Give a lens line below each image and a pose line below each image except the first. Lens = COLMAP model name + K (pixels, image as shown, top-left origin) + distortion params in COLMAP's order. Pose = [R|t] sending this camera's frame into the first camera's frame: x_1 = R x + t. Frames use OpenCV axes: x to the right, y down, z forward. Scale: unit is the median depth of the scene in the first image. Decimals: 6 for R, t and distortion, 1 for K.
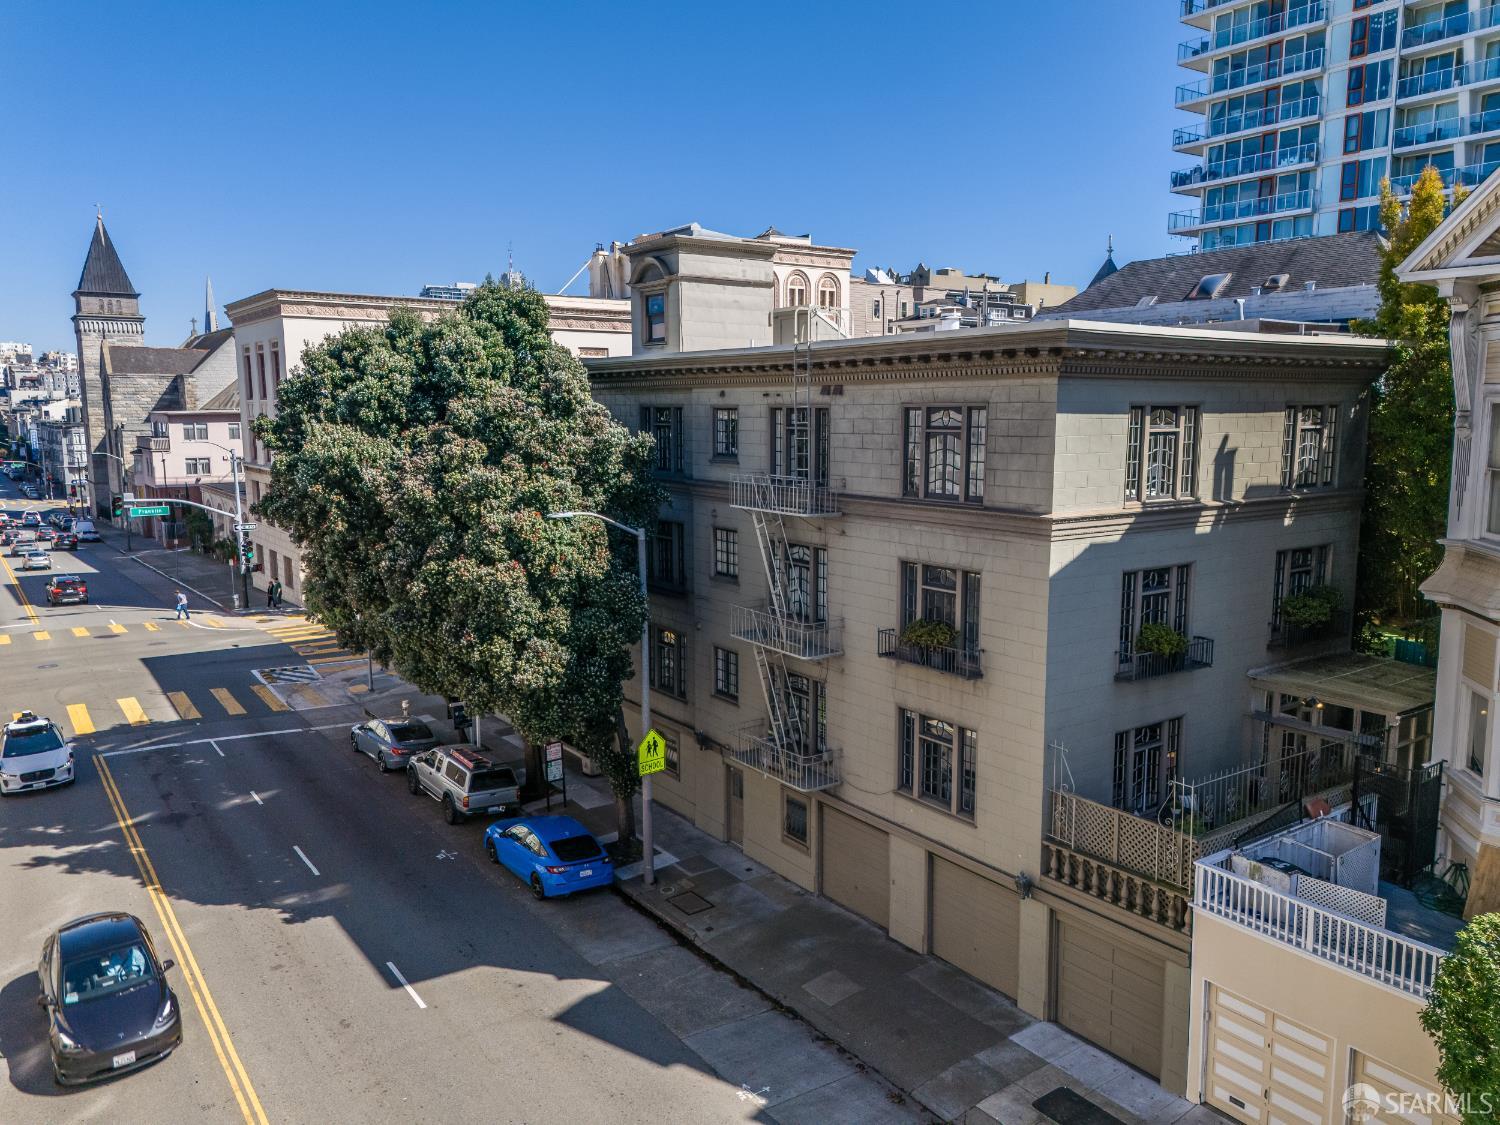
lens RADIAL K [[1098.4, 0, 754.7], [0, 1098.4, 561.2], [0, 0, 1]] dist [0.079020, -0.087985]
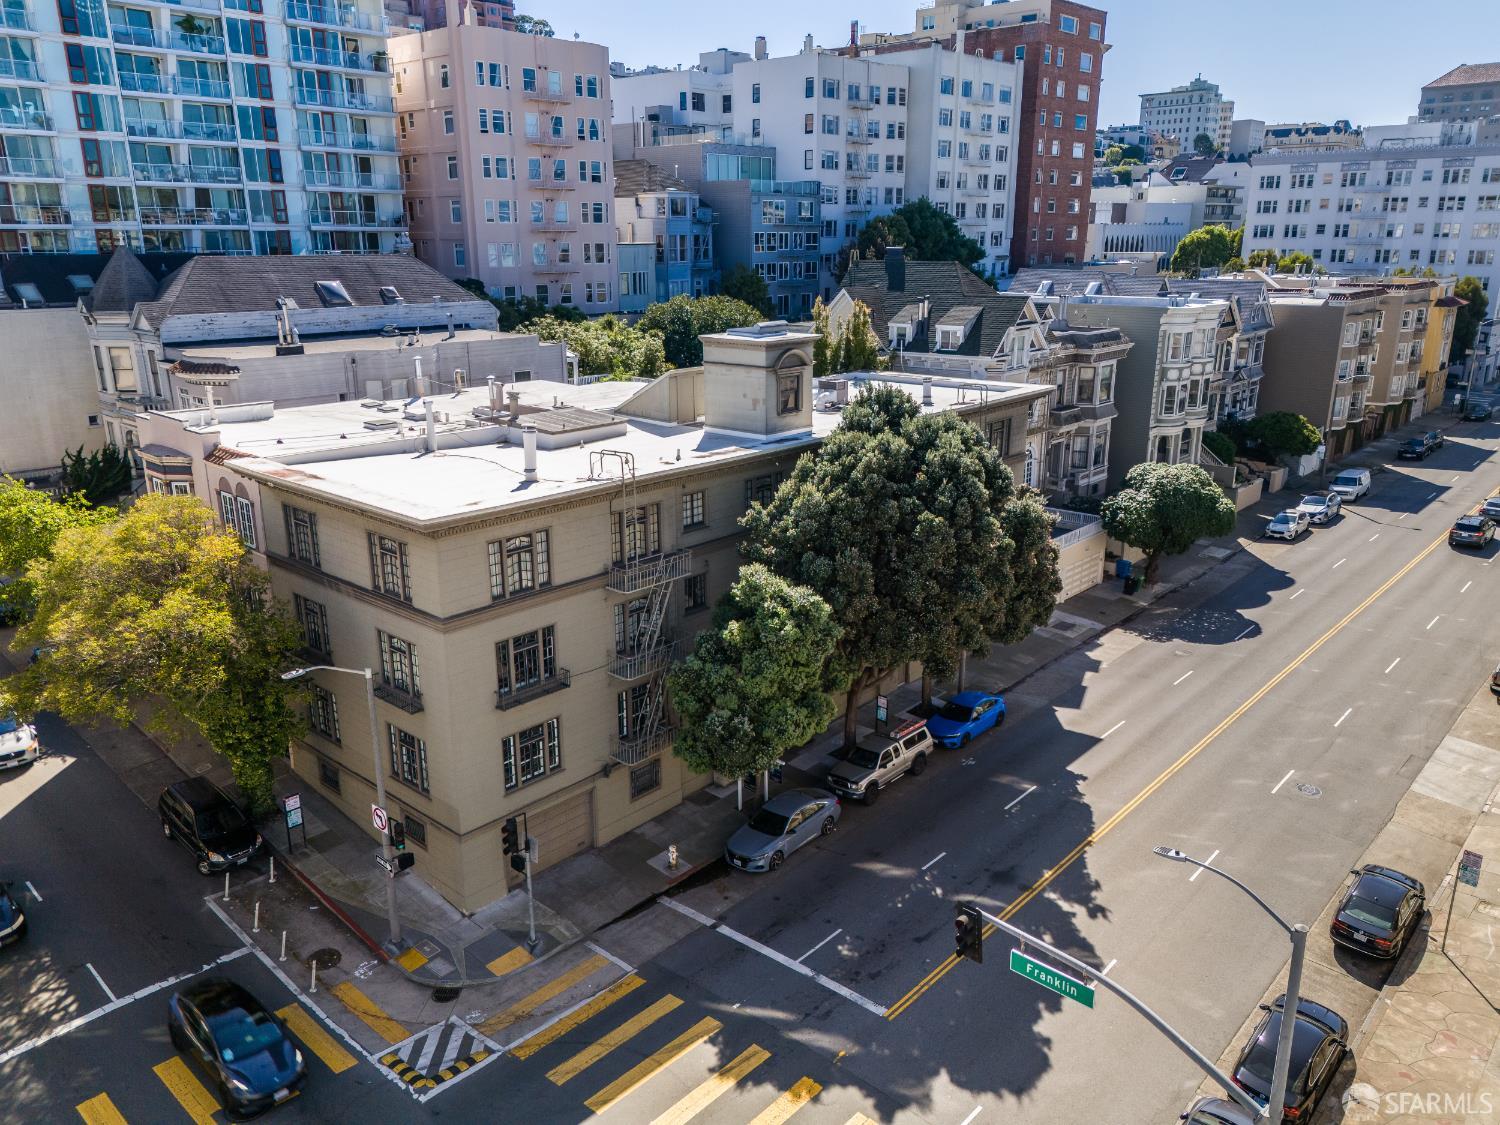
lens RADIAL K [[1098.4, 0, 754.7], [0, 1098.4, 561.2], [0, 0, 1]] dist [0.079020, -0.087985]
pose [[-0.223566, -0.278862, 0.933945, -0.849591], [0.125628, 0.941962, 0.311329, -0.283901], [-0.966559, 0.186932, -0.175558, 0.800019]]
